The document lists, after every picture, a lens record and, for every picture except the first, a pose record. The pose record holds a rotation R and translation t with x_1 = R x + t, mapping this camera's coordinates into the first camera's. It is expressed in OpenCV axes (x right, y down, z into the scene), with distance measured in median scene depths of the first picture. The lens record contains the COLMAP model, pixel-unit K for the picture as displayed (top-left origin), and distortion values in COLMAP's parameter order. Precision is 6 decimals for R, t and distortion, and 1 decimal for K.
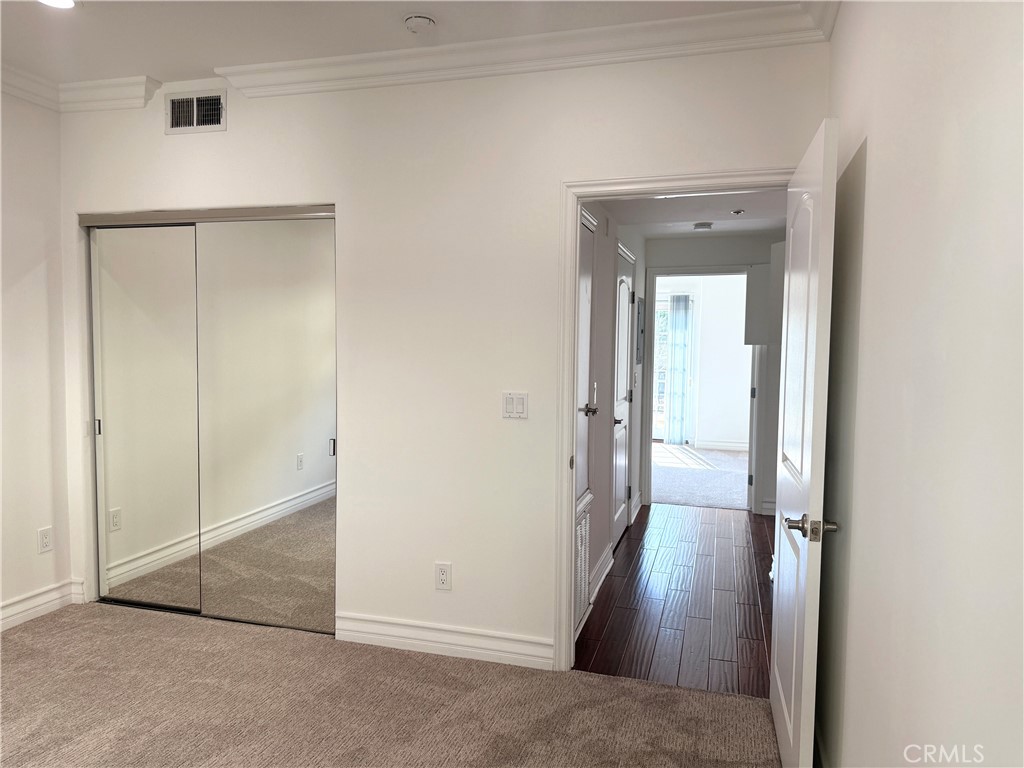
lens RADIAL K [[717.6, 0, 499.0], [0, 717.6, 382.1], [0, 0, 1]] dist [0.099026, -0.160776]
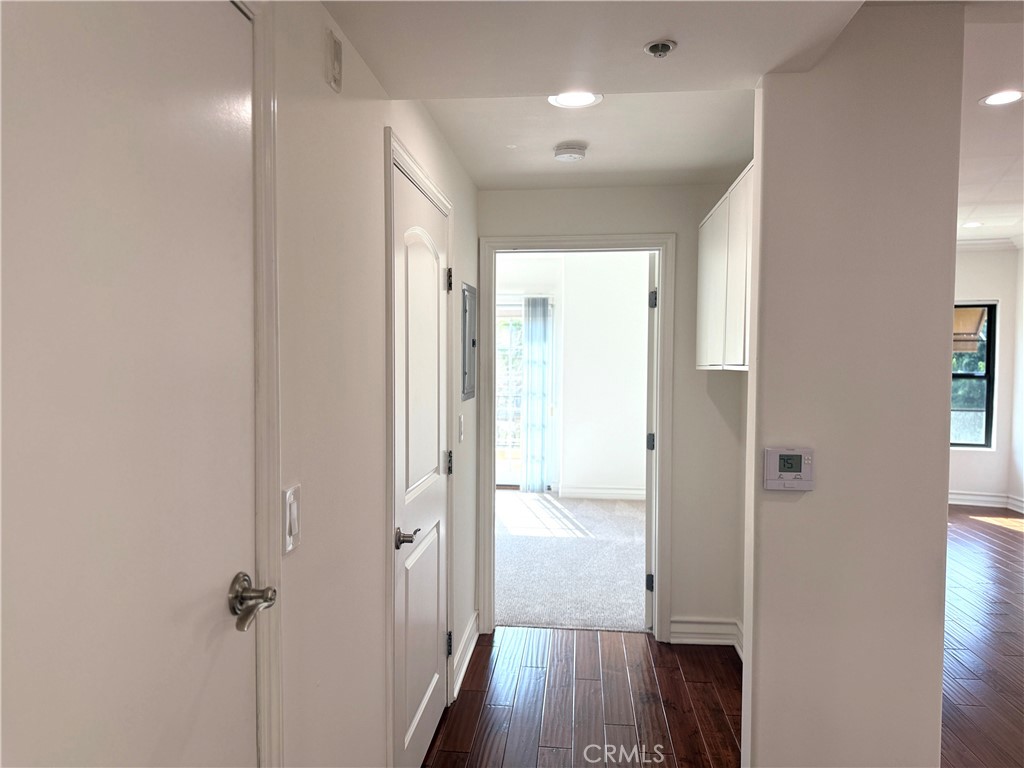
lens RADIAL K [[710.3, 0, 512.0], [0, 710.3, 384.0], [0, 0, 1]] dist [0.081477, -0.113594]
pose [[0.978768, -0.014826, 0.204435, 0.084516], [0.018513, 0.999698, -0.016136, -0.020716], [-0.204134, 0.019578, 0.978747, 0.327031]]
